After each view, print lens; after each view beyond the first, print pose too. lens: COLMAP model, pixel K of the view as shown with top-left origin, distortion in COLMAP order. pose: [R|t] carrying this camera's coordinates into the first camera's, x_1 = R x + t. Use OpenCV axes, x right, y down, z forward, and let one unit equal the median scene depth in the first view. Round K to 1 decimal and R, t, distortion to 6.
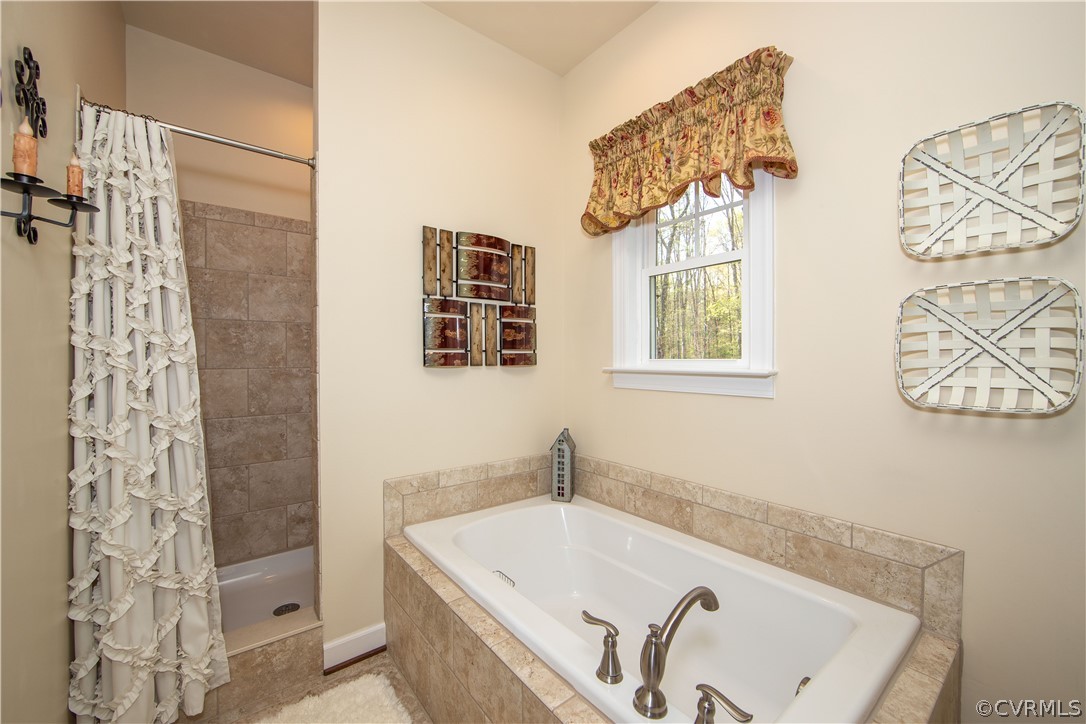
lens RADIAL K [[440.1, 0, 548.4], [0, 440.1, 367.7], [0, 0, 1]] dist [-0.012343, 0.001331]
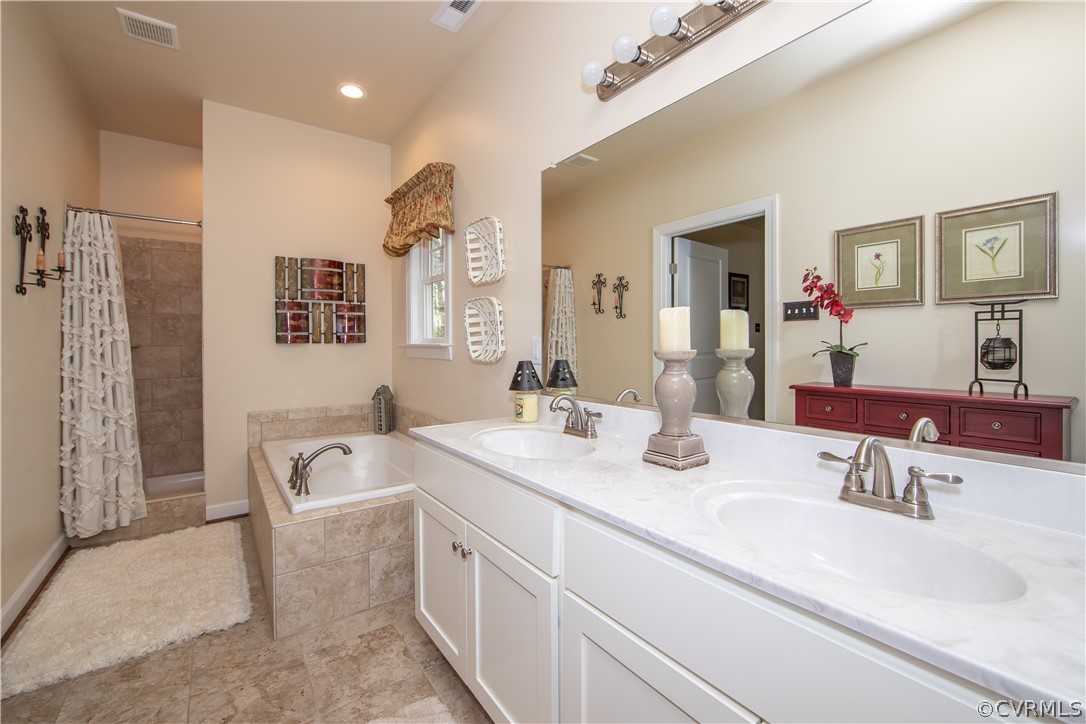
lens RADIAL K [[440.1, 0, 521.3], [0, 440.1, 348.8], [0, 0, 1]] dist [-0.012343, 0.001331]
pose [[0.999217, -0.003727, -0.039387, 0.945156], [0.003528, 0.999981, -0.005123, 0.039286], [0.039405, 0.004980, 0.999211, -0.793954]]
